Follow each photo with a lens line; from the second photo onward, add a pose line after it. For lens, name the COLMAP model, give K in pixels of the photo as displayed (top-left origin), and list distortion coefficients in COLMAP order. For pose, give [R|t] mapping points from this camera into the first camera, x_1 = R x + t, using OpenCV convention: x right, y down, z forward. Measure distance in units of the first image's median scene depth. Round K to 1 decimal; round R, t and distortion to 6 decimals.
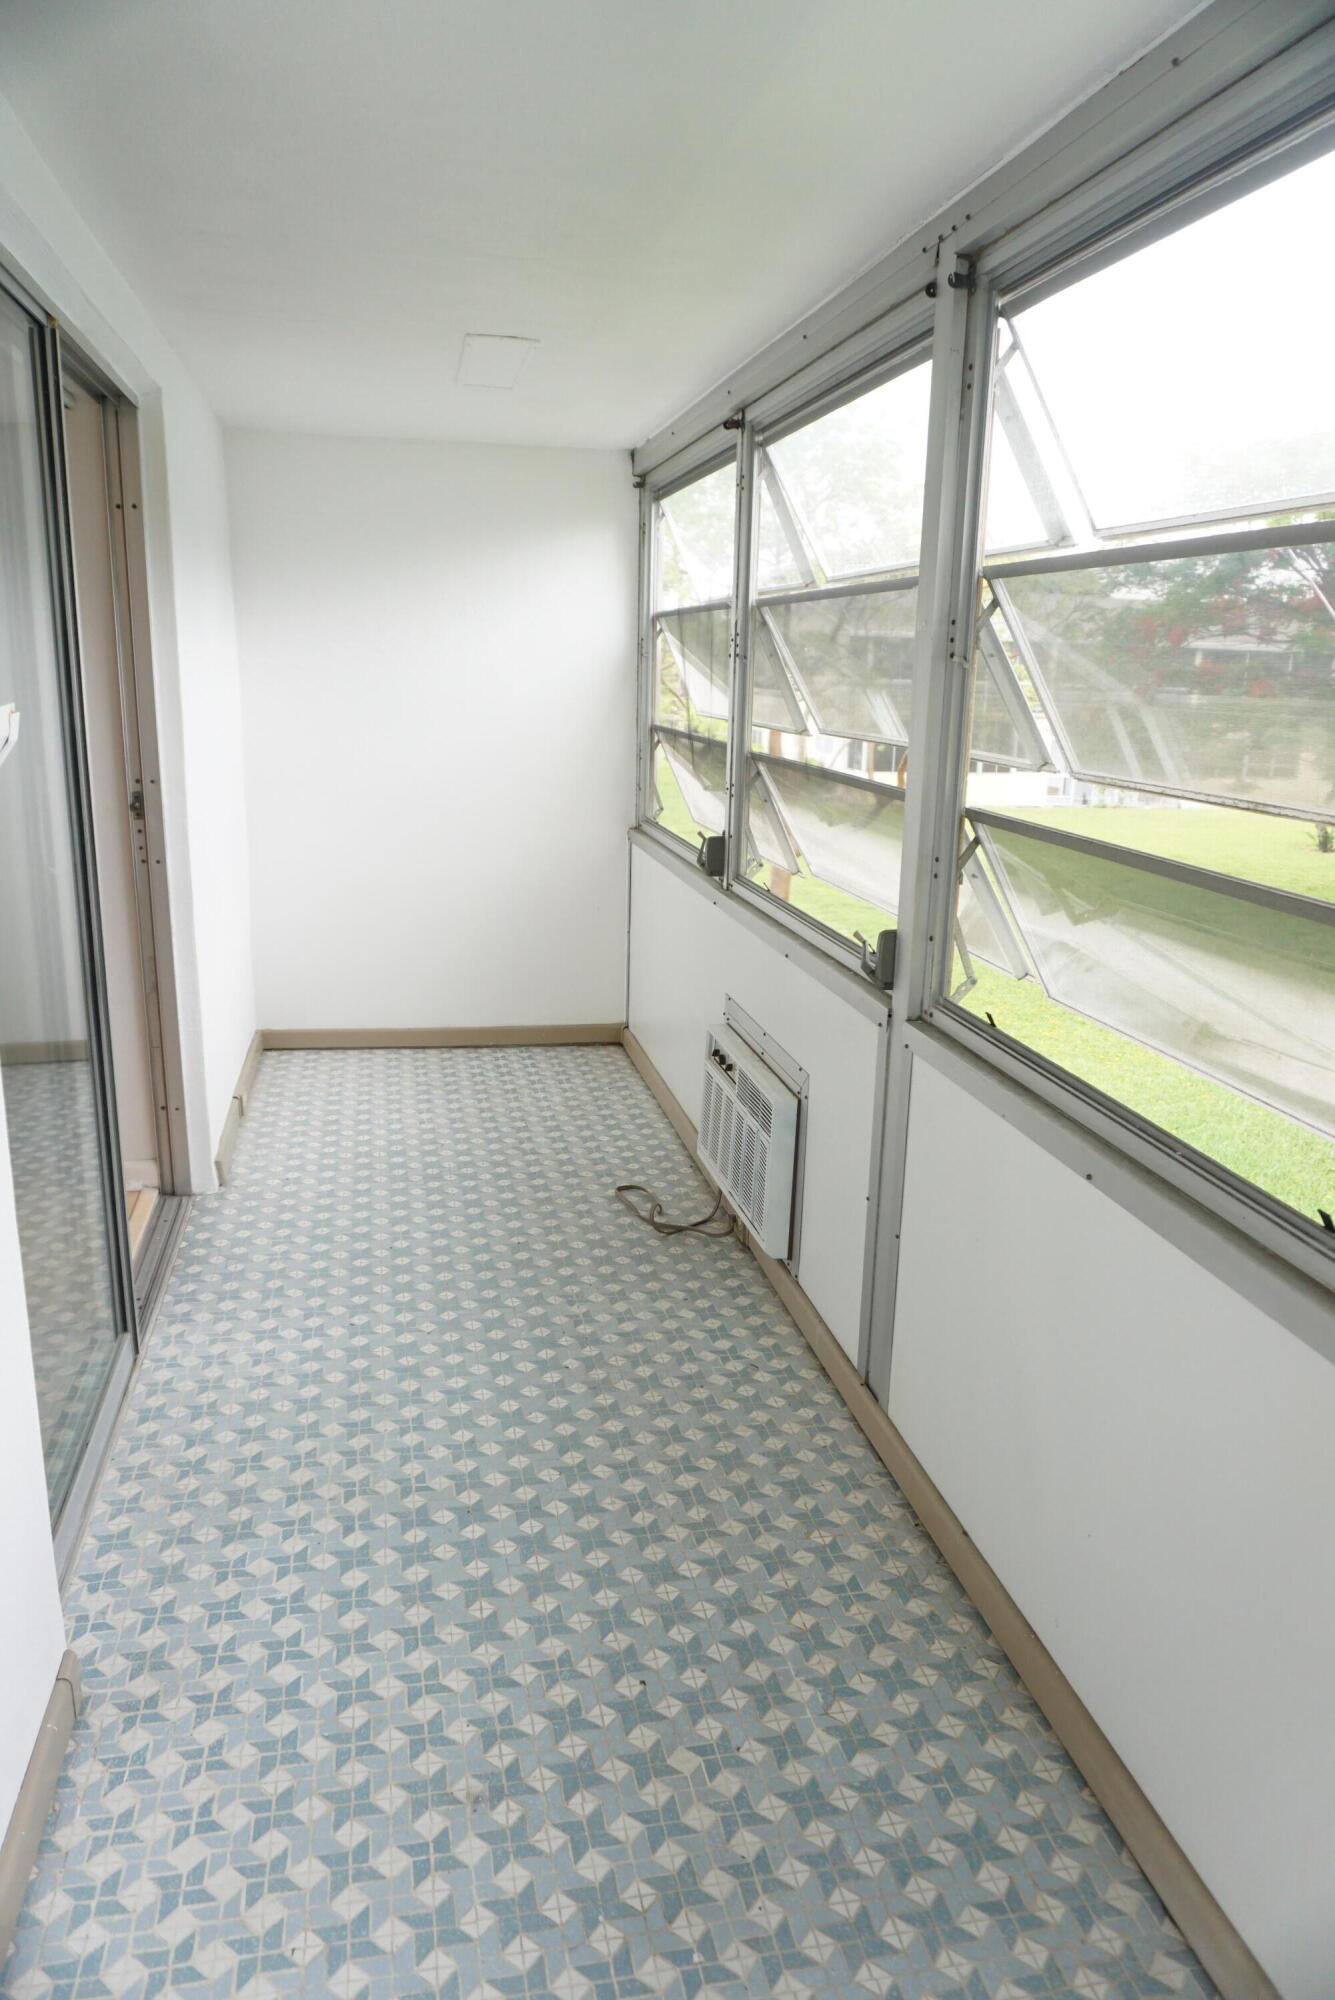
lens RADIAL K [[1336.6, 0, 667.5], [0, 1336.6, 1000.0], [0, 0, 1]] dist [0.003924, 0.048781]
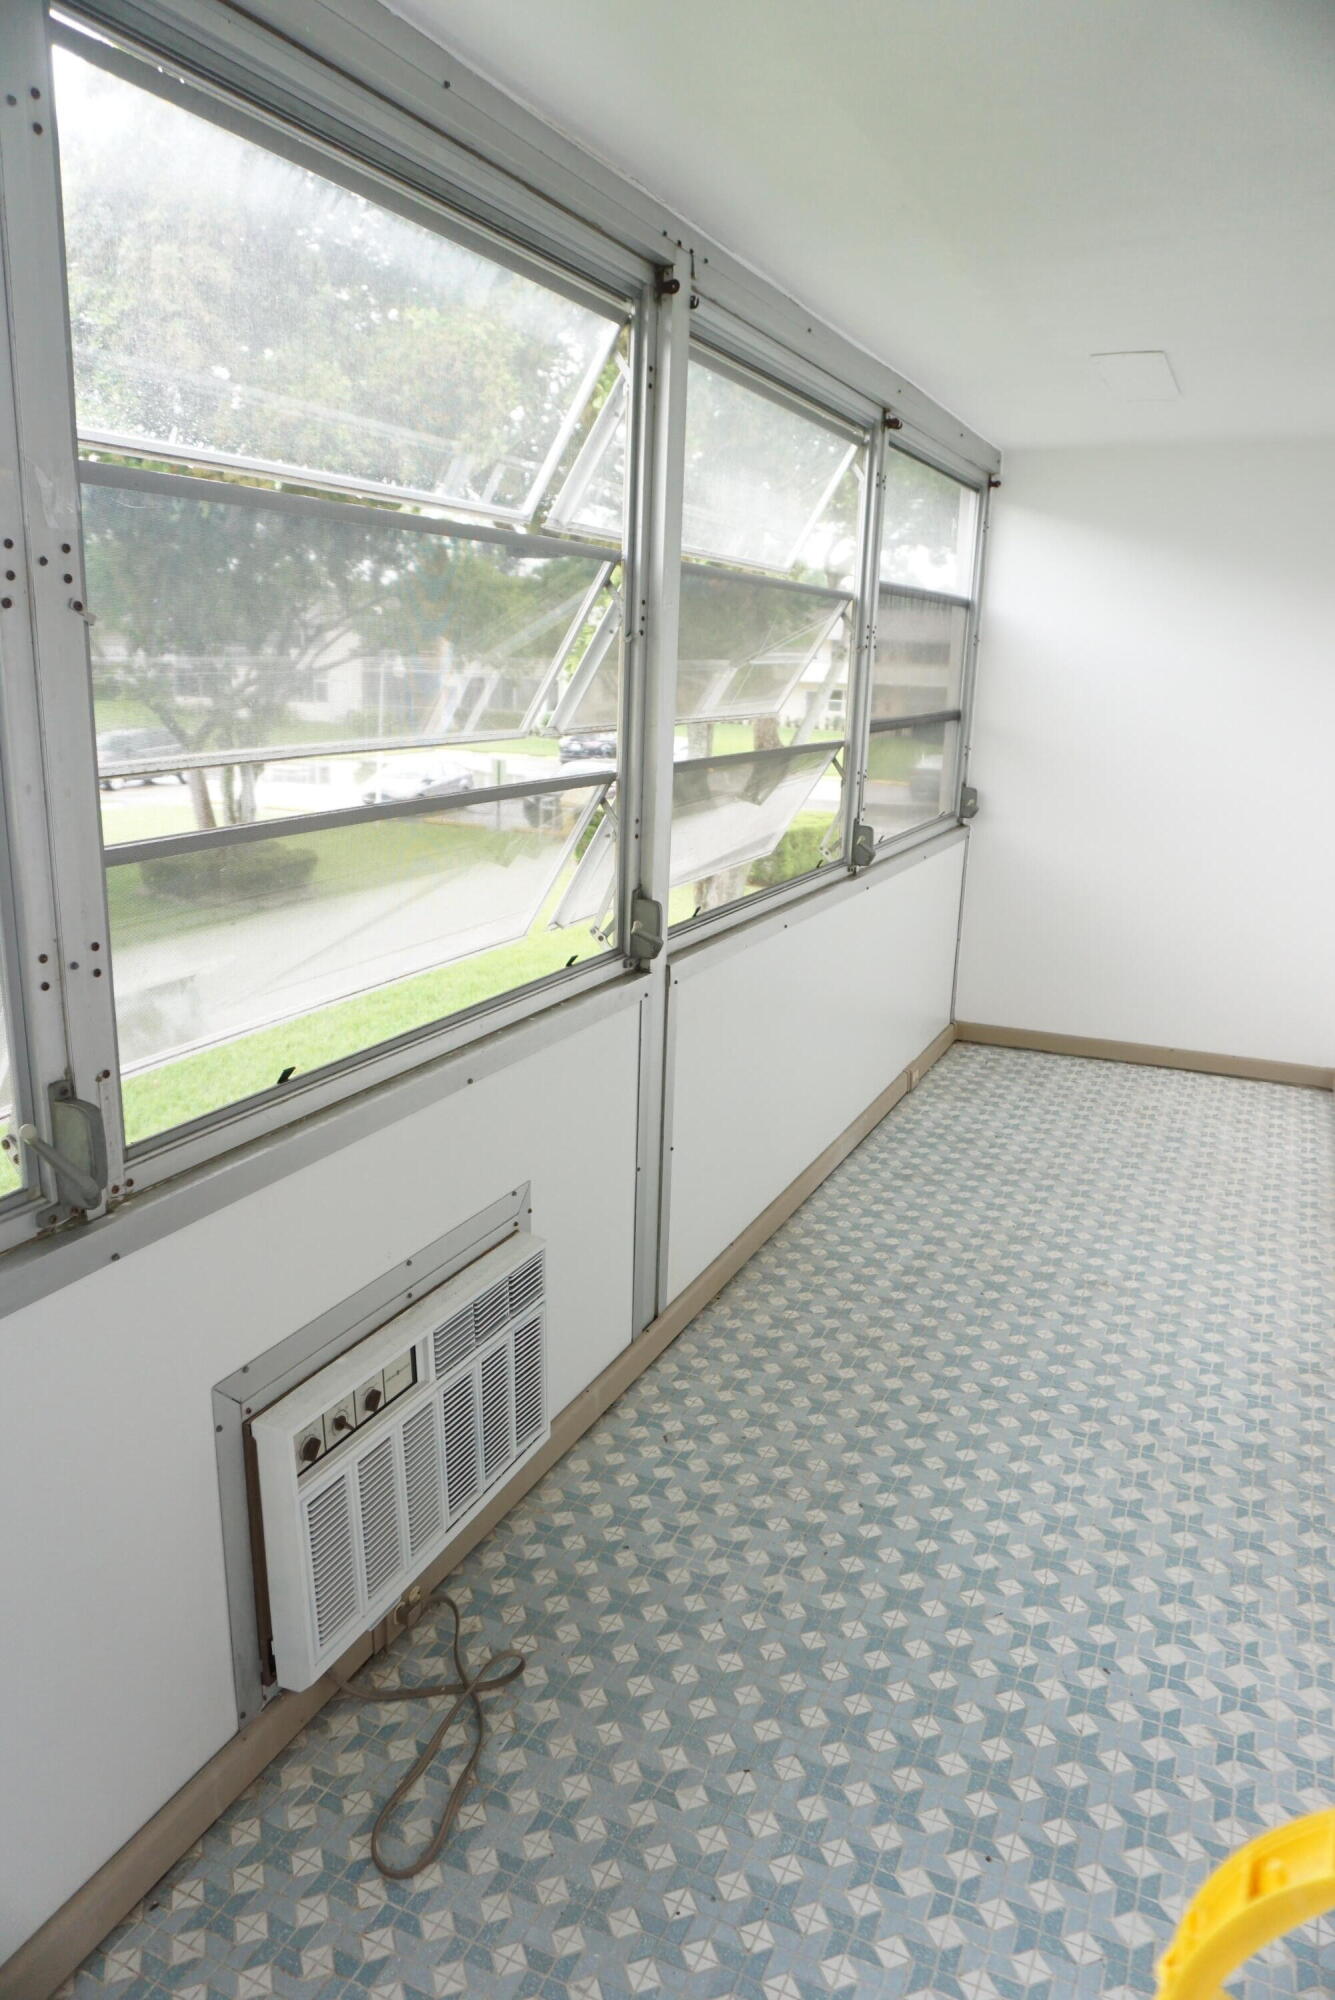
lens RADIAL K [[1336.6, 0, 667.5], [0, 1336.6, 1000.0], [0, 0, 1]] dist [0.003924, 0.048781]
pose [[-0.793475, -0.201289, 0.574352, -0.438610], [0.103235, 0.885531, 0.452966, -0.438987], [-0.599783, 0.418710, -0.681866, 1.669985]]
